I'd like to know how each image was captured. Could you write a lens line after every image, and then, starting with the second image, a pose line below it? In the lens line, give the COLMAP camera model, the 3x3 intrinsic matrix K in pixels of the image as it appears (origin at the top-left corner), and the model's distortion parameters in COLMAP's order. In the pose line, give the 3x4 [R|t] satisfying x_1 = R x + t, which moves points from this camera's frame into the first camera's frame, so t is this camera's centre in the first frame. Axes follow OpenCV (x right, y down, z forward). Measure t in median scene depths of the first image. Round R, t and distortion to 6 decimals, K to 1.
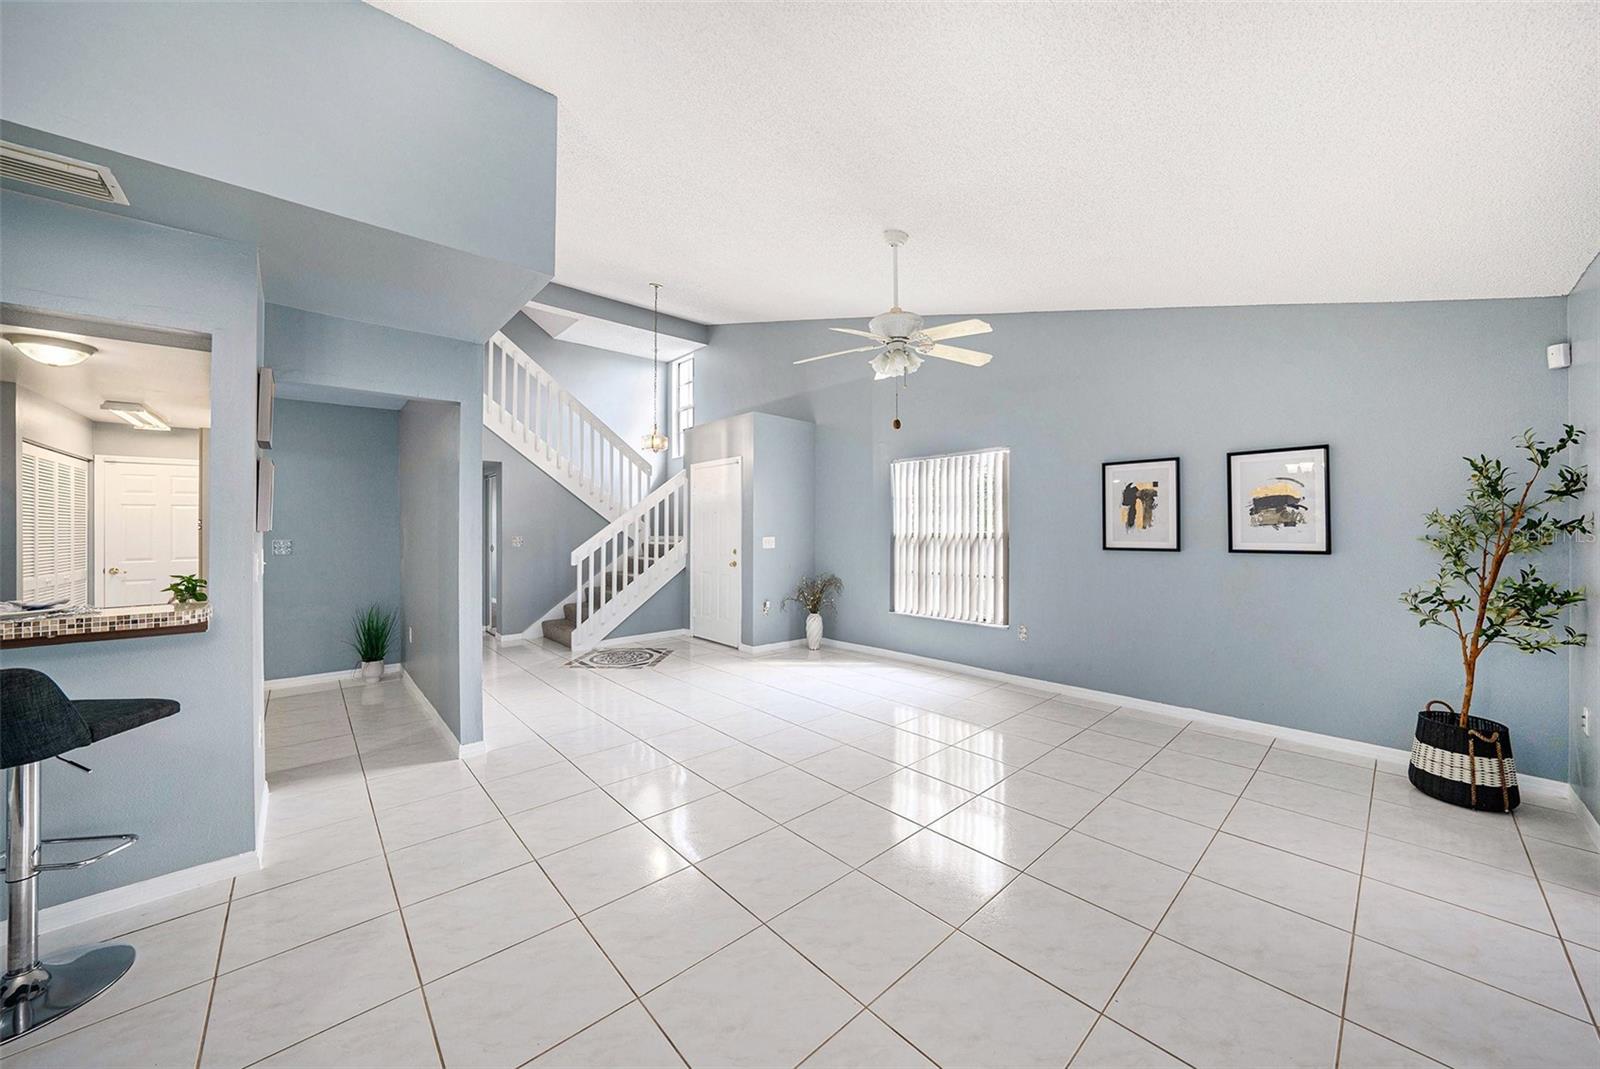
lens RADIAL K [[580.7, 0, 799.8], [0, 580.7, 518.9], [0, 0, 1]] dist [0.000425, 0.000264]
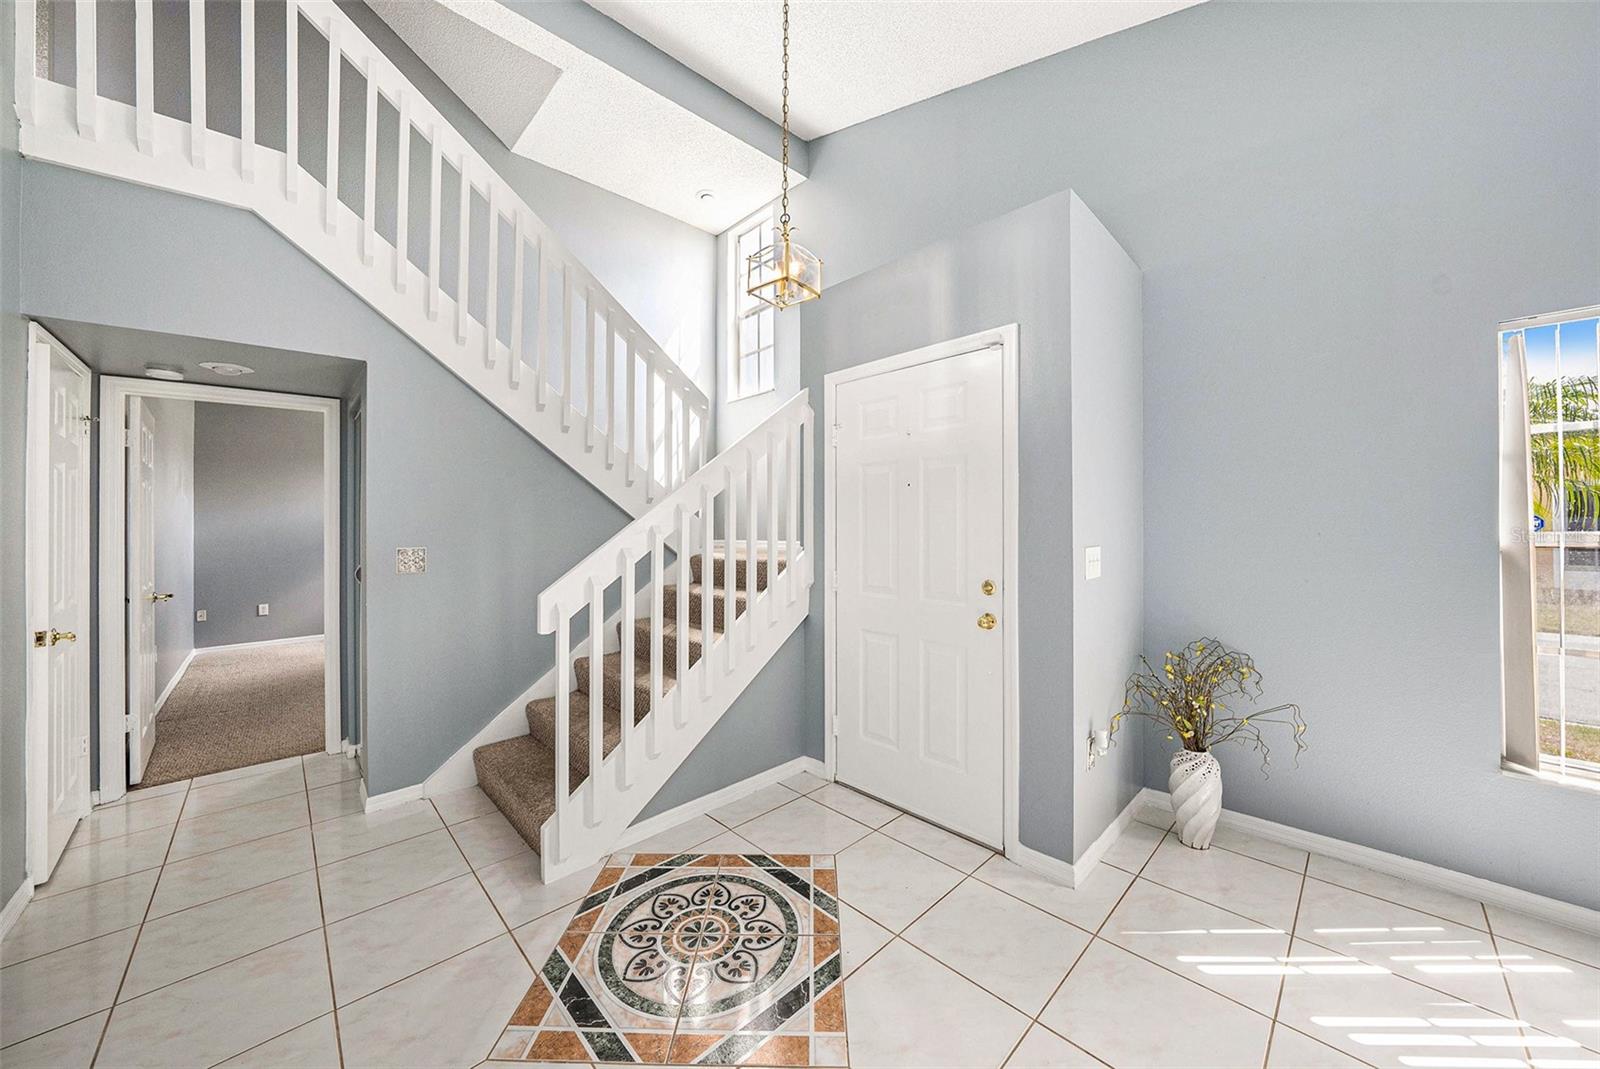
lens RADIAL K [[569.8, 0, 796.3], [0, 569.8, 507.8], [0, 0, 1]] dist [-0.023062, 0.000107]
pose [[0.999457, -0.005805, 0.032441, -0.246430], [0.006324, 0.999853, -0.015913, 0.011104], [-0.032344, 0.016109, 0.999347, 0.645701]]
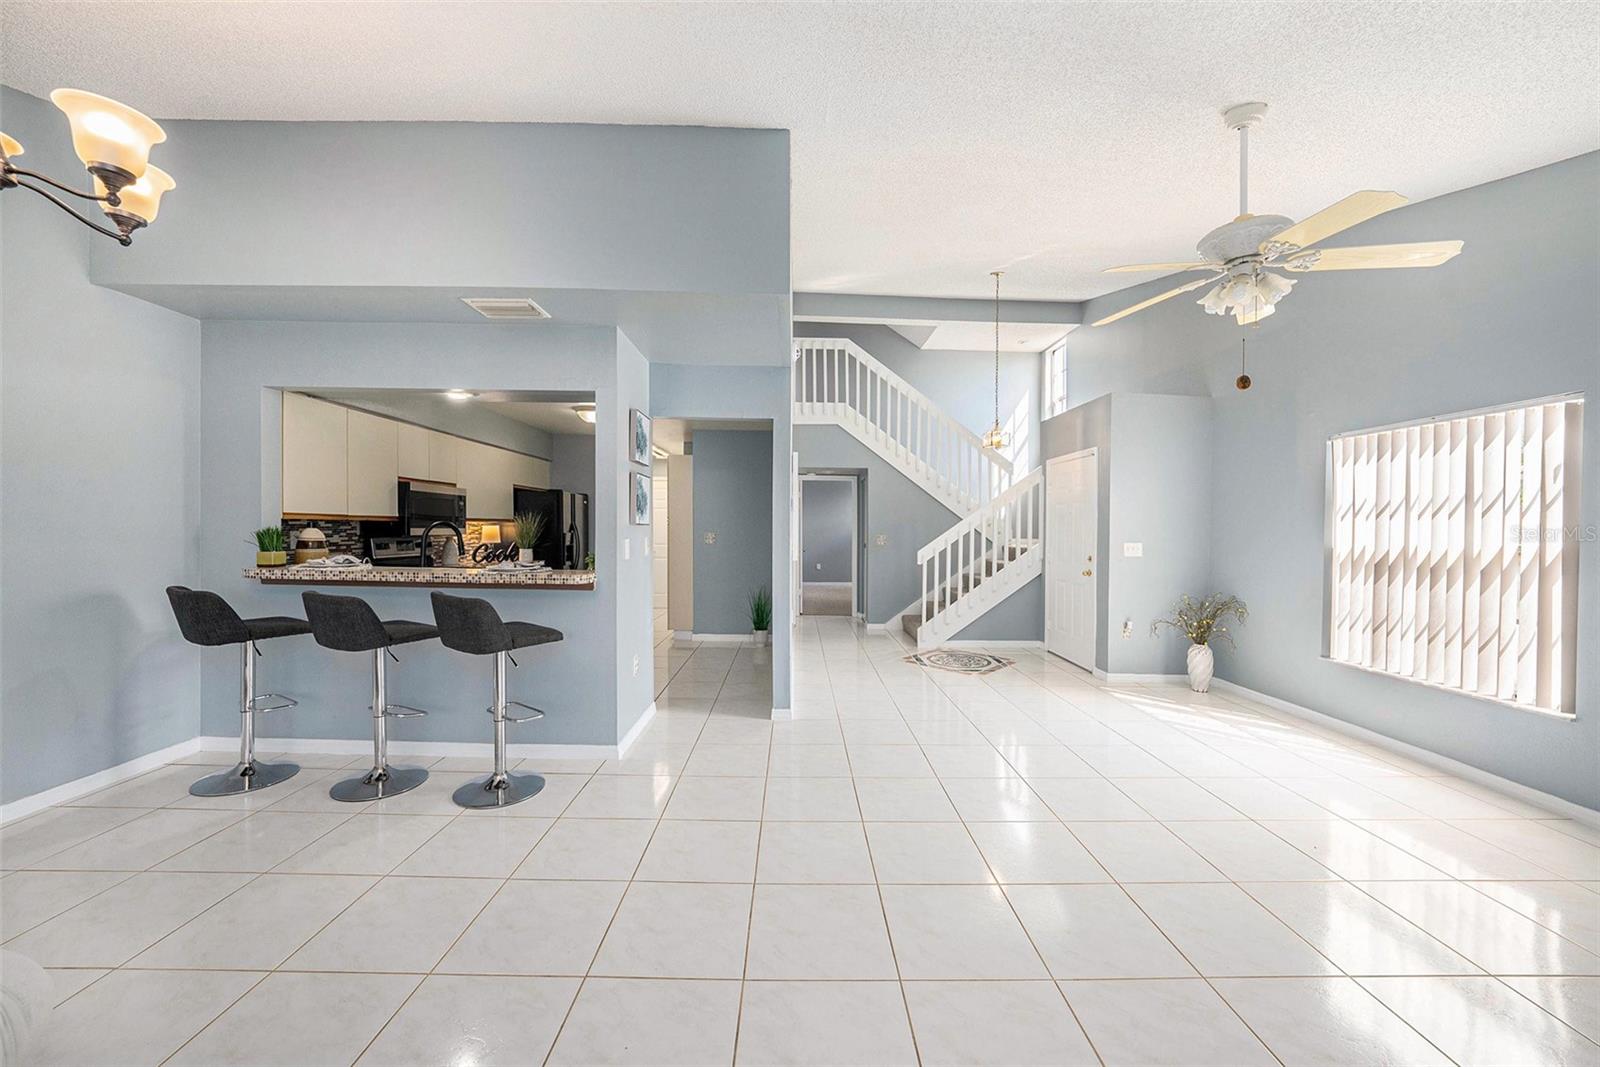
lens RADIAL K [[580.7, 0, 799.8], [0, 580.7, 517.9], [0, 0, 1]] dist [0.000425, 0.000264]
pose [[0.758397, 0.003555, -0.651783, 0.122395], [-0.008502, 0.999954, -0.004440, 0.003597], [0.651737, 0.008909, 0.758392, 0.072248]]
